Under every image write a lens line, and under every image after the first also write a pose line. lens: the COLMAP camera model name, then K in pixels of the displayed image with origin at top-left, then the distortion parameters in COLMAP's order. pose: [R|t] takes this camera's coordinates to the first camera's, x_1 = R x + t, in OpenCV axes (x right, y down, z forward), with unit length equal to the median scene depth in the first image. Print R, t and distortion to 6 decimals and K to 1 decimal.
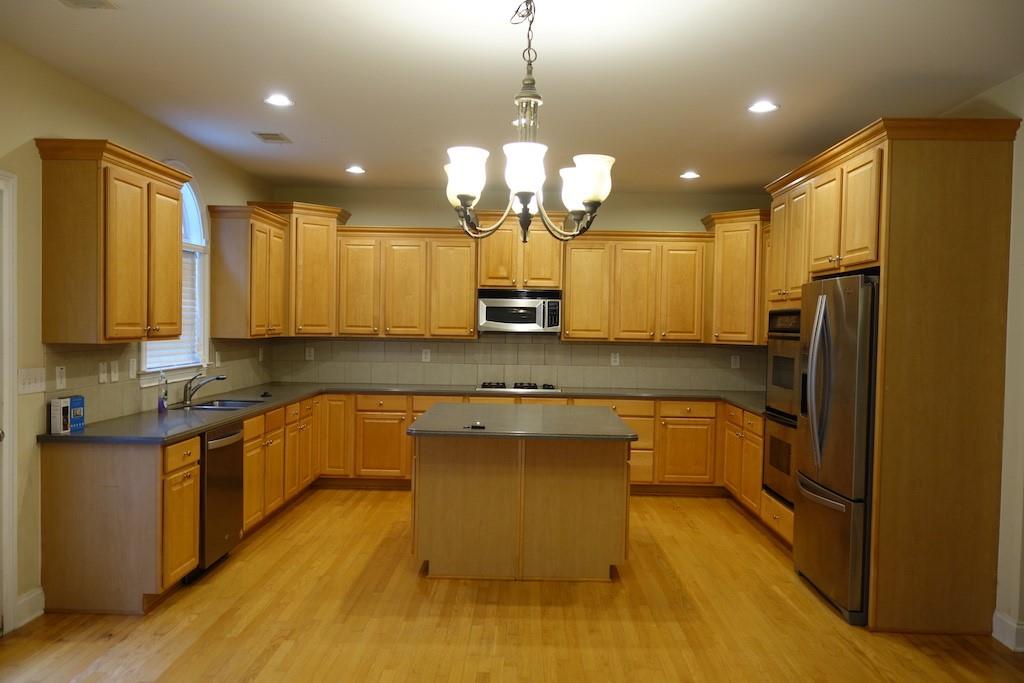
lens RADIAL K [[812.5, 0, 513.9], [0, 812.5, 342.3], [0, 0, 1]] dist [-0.008498, 0.006798]
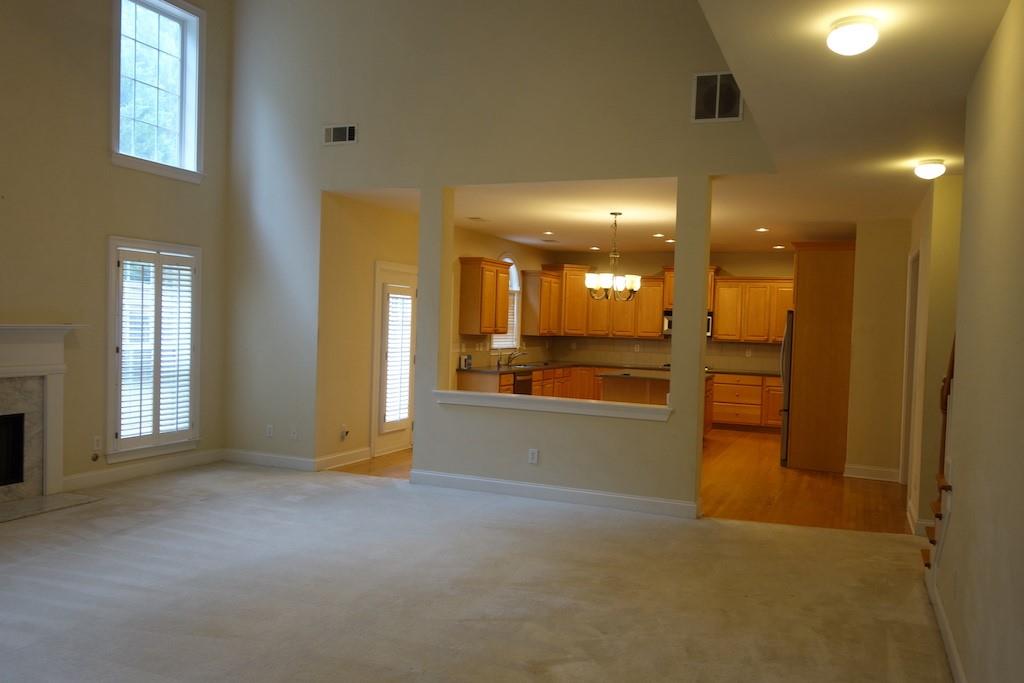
lens RADIAL K [[812.5, 0, 513.8], [0, 812.5, 337.7], [0, 0, 1]] dist [-0.008498, 0.006798]
pose [[0.928653, 0.018541, -0.370485, 0.365088], [-0.024638, 0.999628, -0.011732, 0.025908], [0.370130, 0.020023, 0.928764, -0.899452]]
